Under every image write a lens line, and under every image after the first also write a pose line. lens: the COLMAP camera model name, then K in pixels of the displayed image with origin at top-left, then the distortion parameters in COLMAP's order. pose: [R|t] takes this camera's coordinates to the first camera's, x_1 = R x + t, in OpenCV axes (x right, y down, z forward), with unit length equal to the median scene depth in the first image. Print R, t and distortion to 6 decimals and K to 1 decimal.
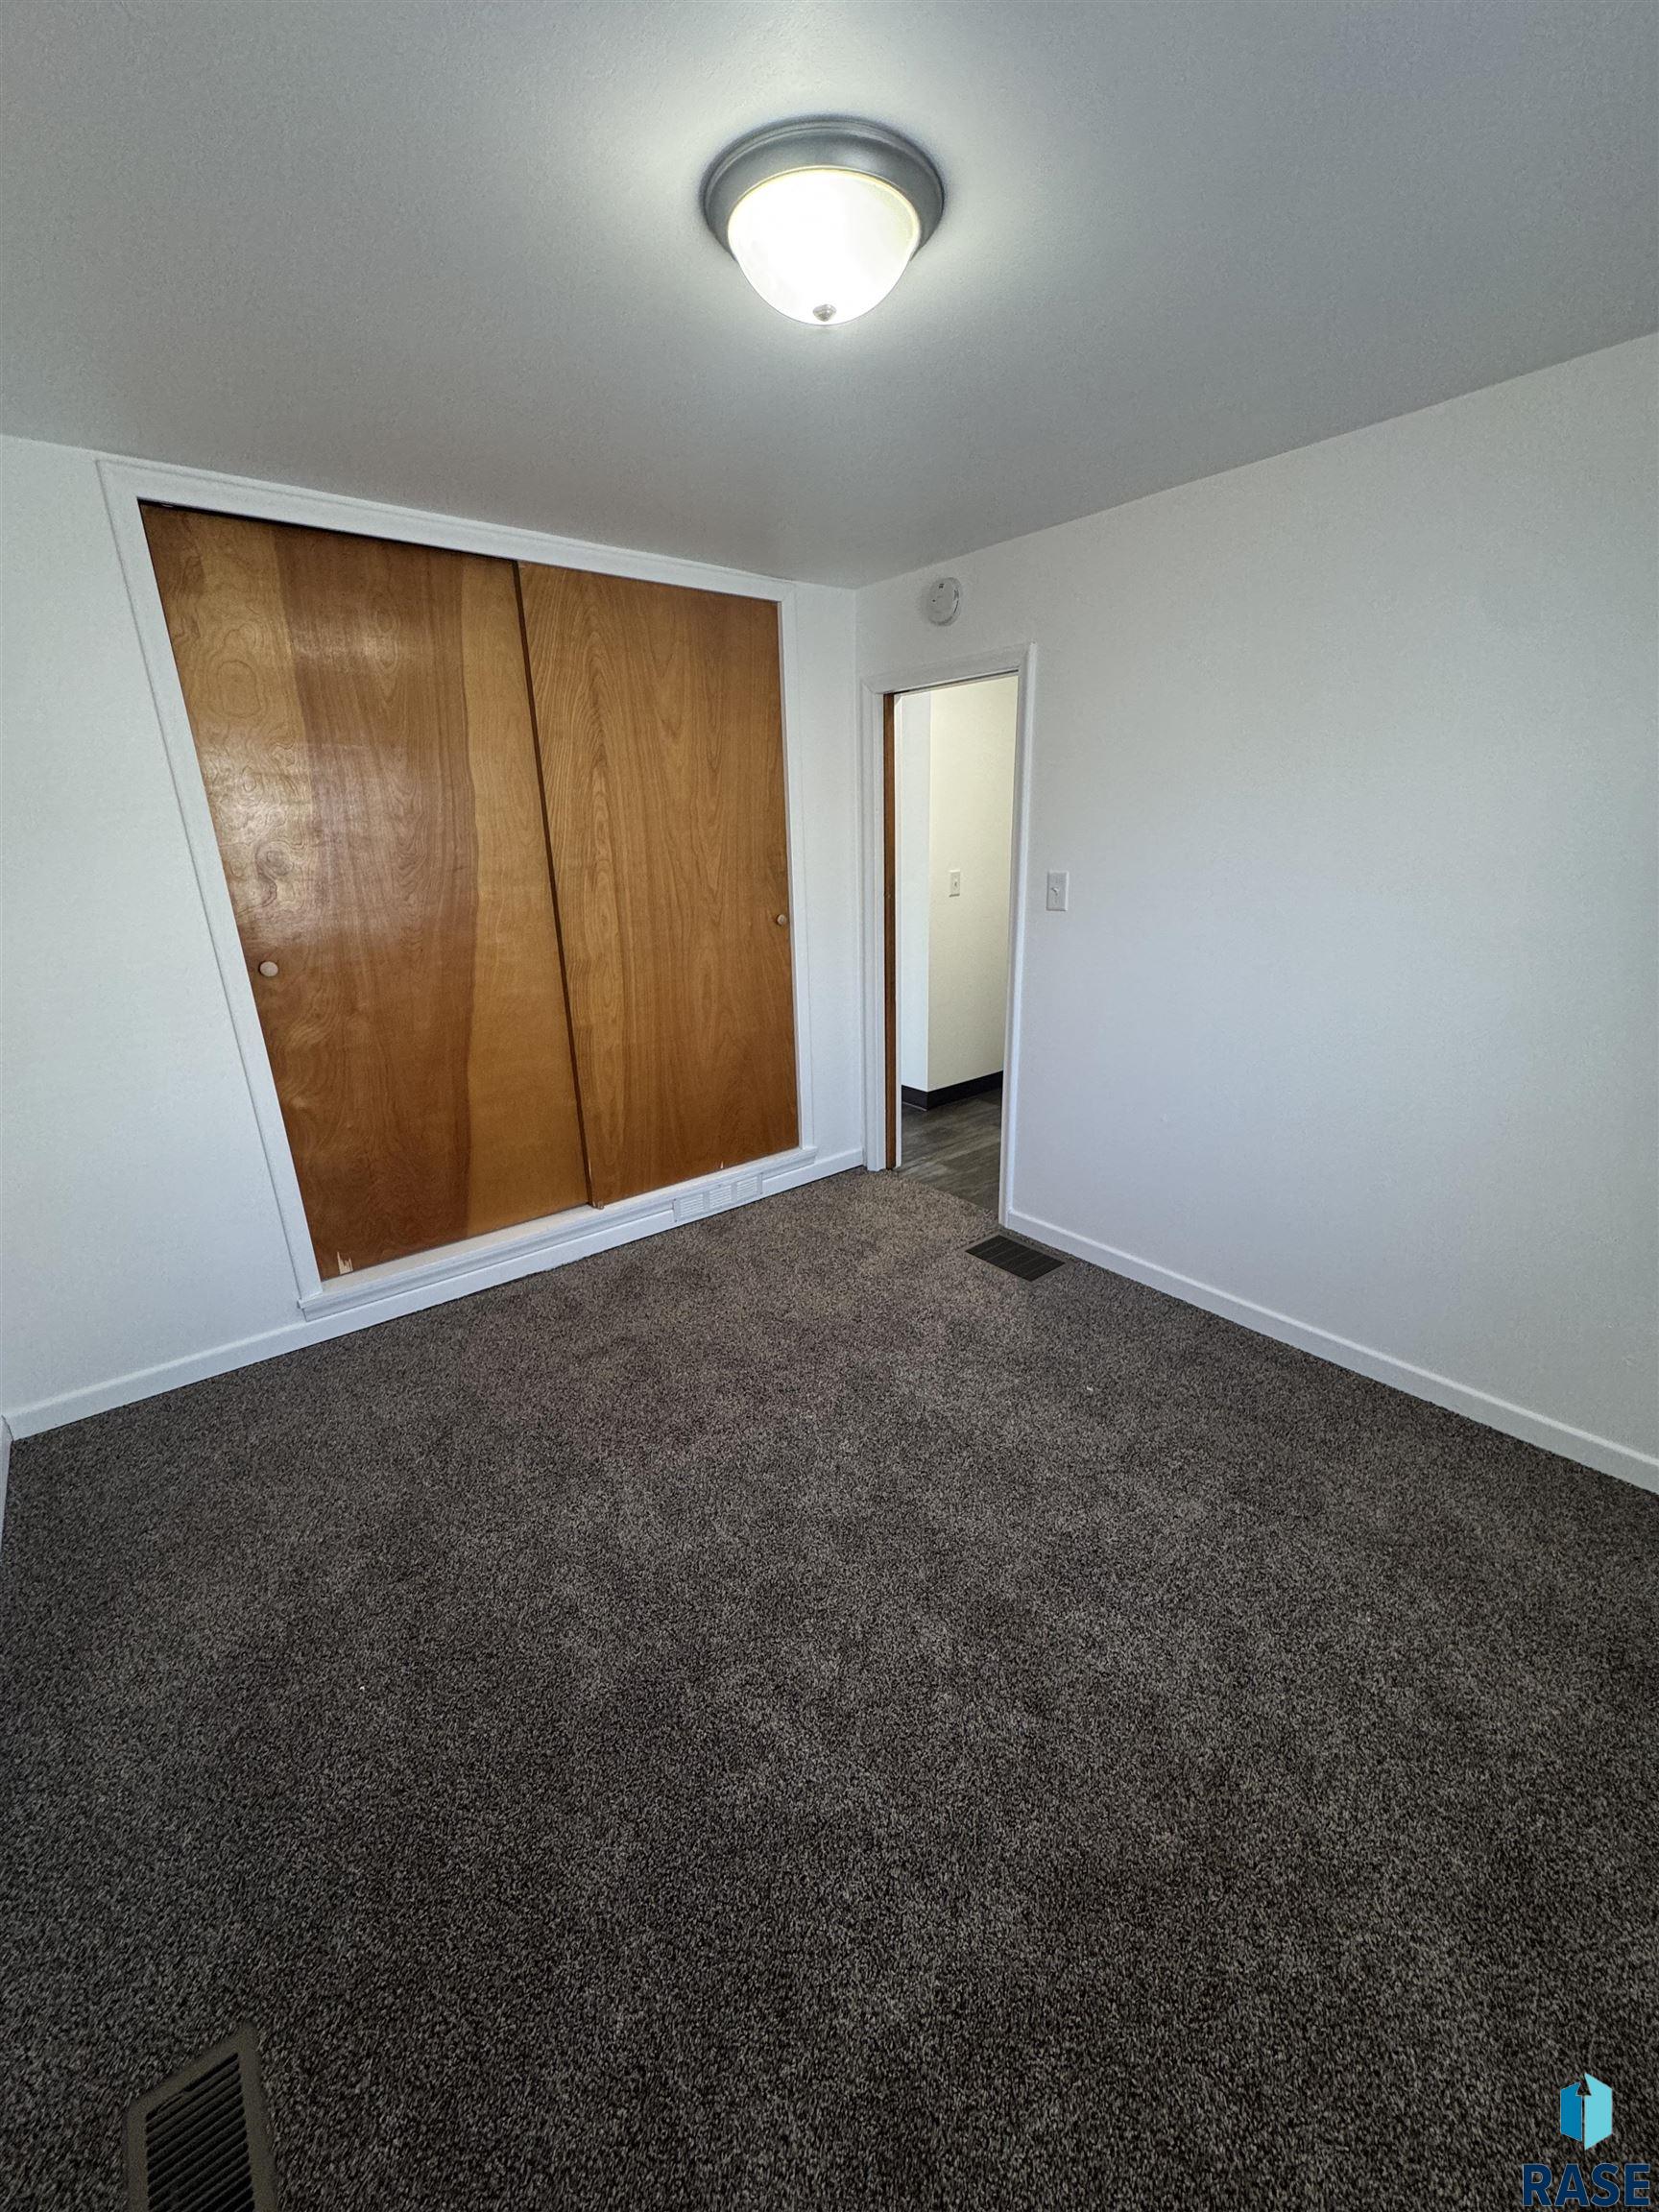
lens RADIAL K [[879.4, 0, 827.1], [0, 879.4, 1104.8], [0, 0, 1]] dist [0.000800, -0.000070]
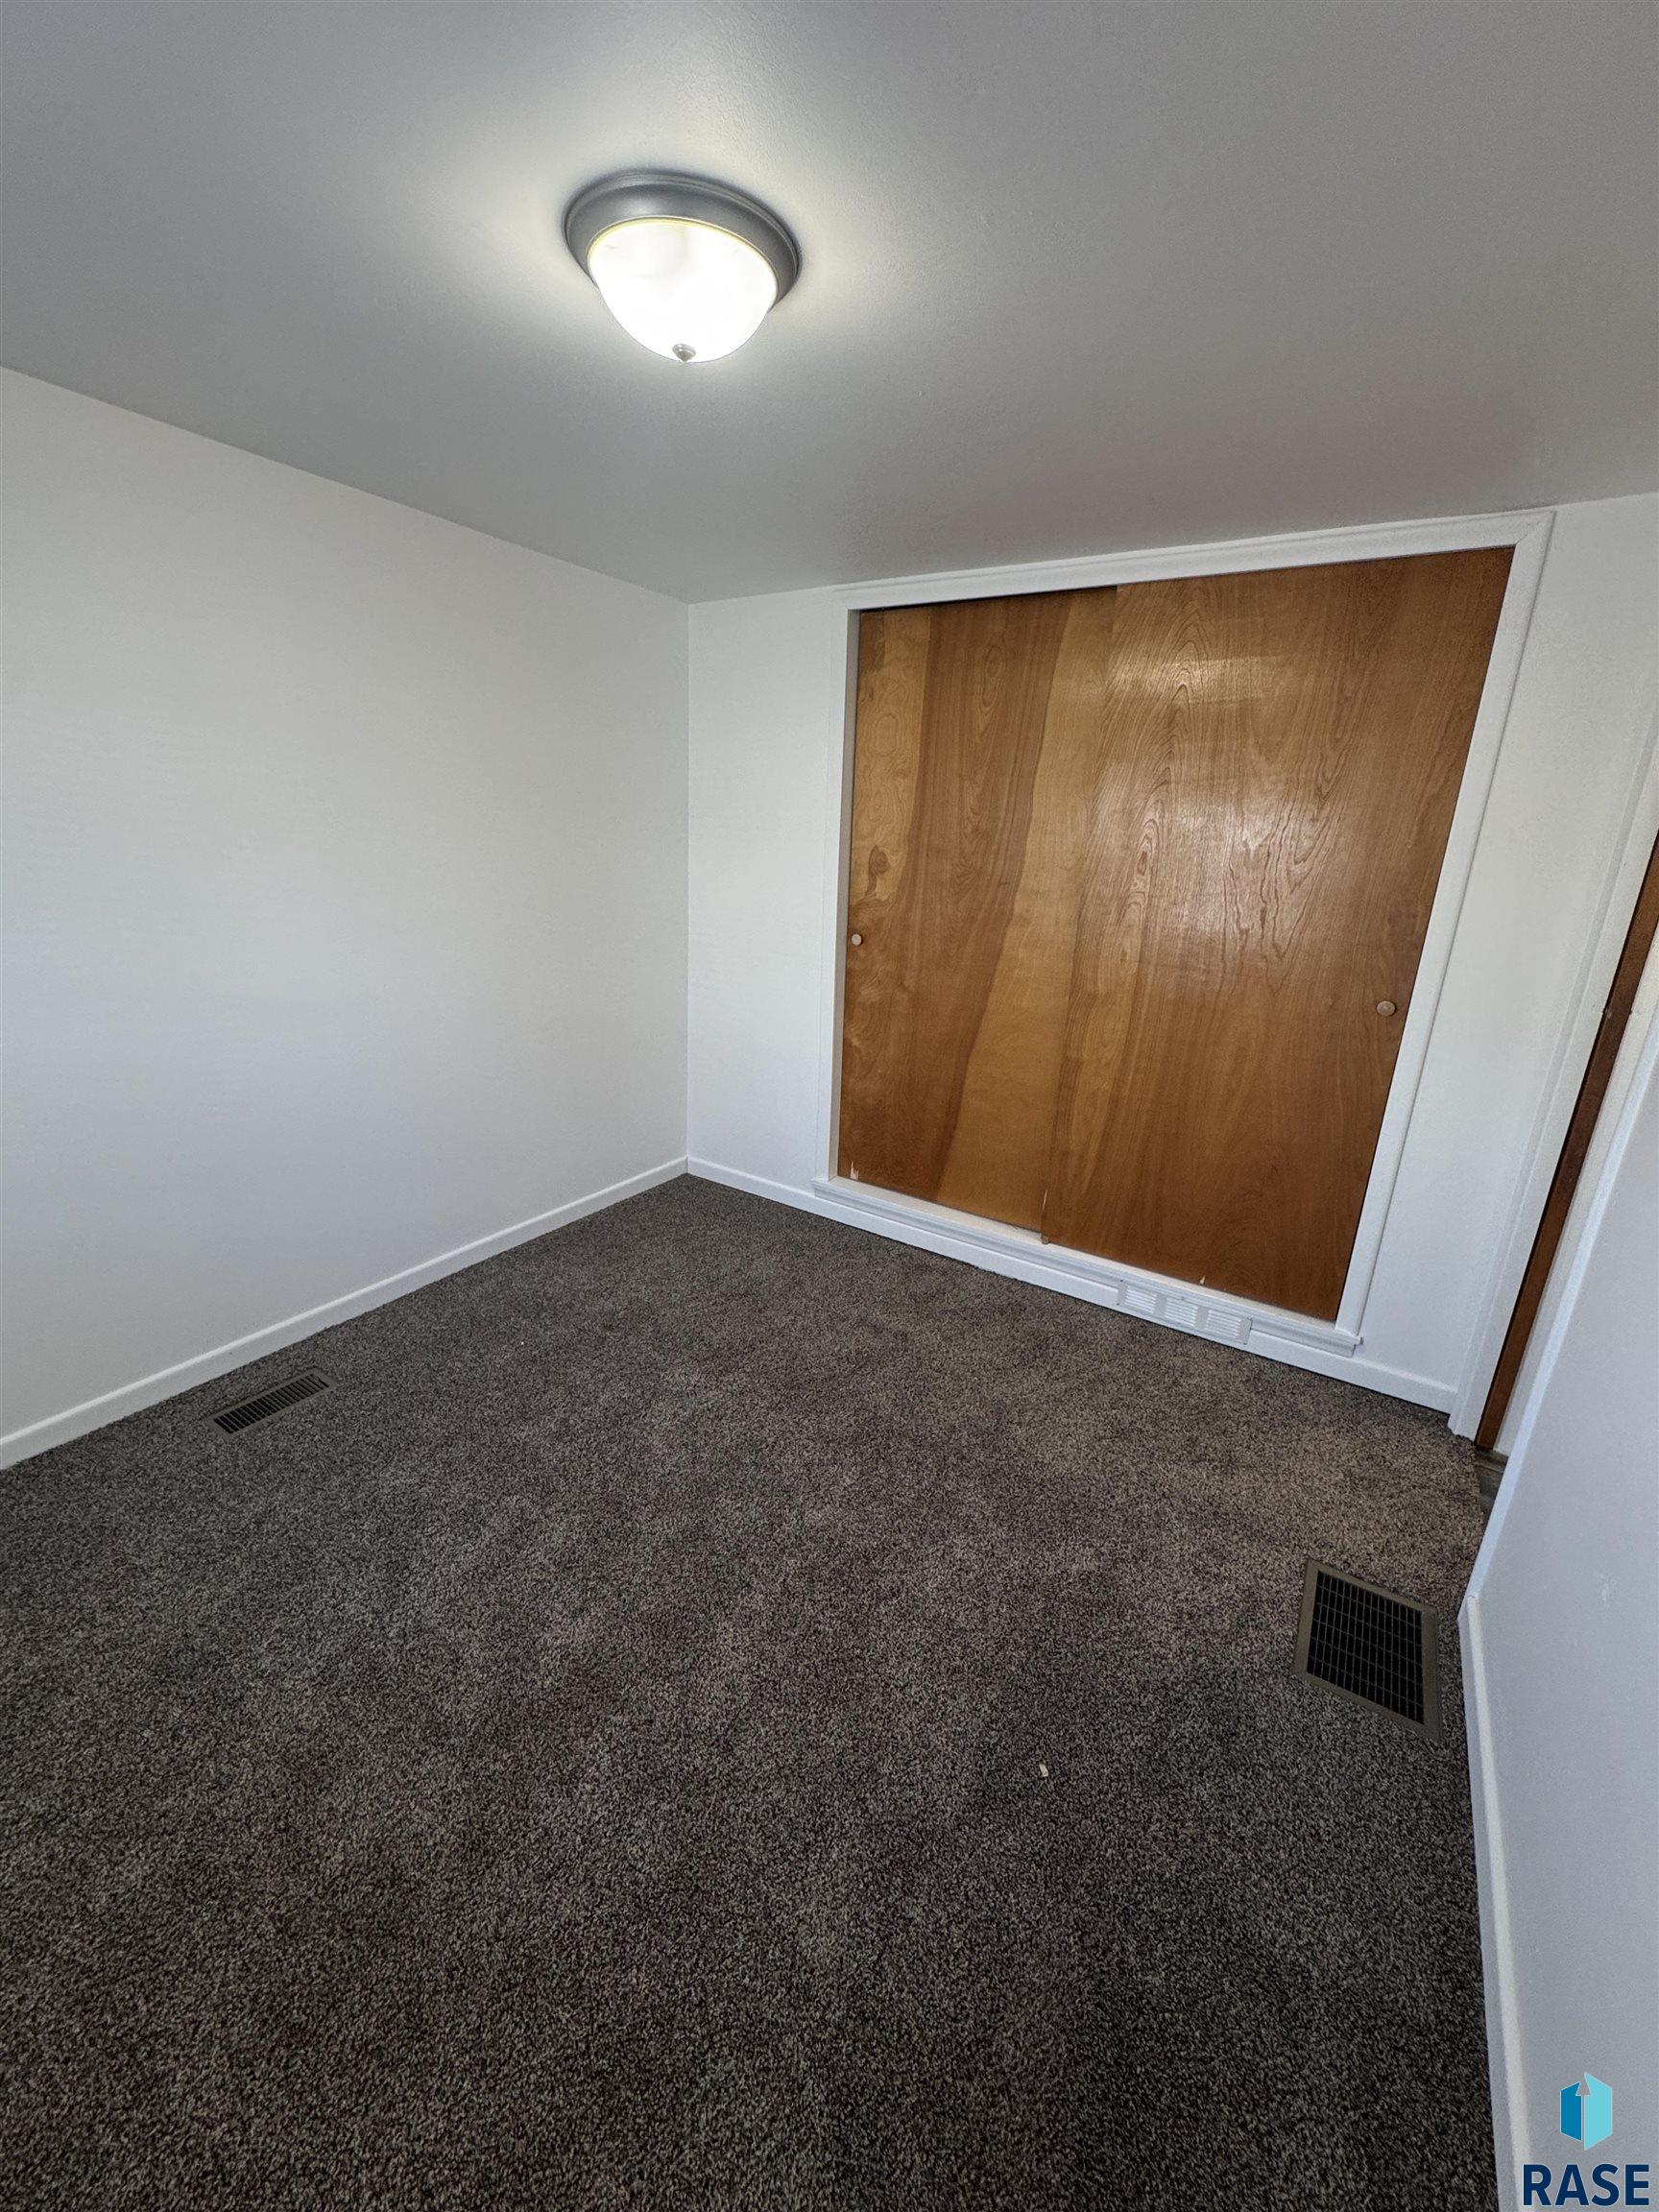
lens RADIAL K [[879.4, 0, 825.9], [0, 879.4, 1102.1], [0, 0, 1]] dist [0.000800, -0.000070]
pose [[0.316599, 0.313159, -0.895375, 0.526685], [-0.343203, 0.917798, 0.199647, -0.147110], [0.884295, 0.244087, 0.398051, 0.395630]]
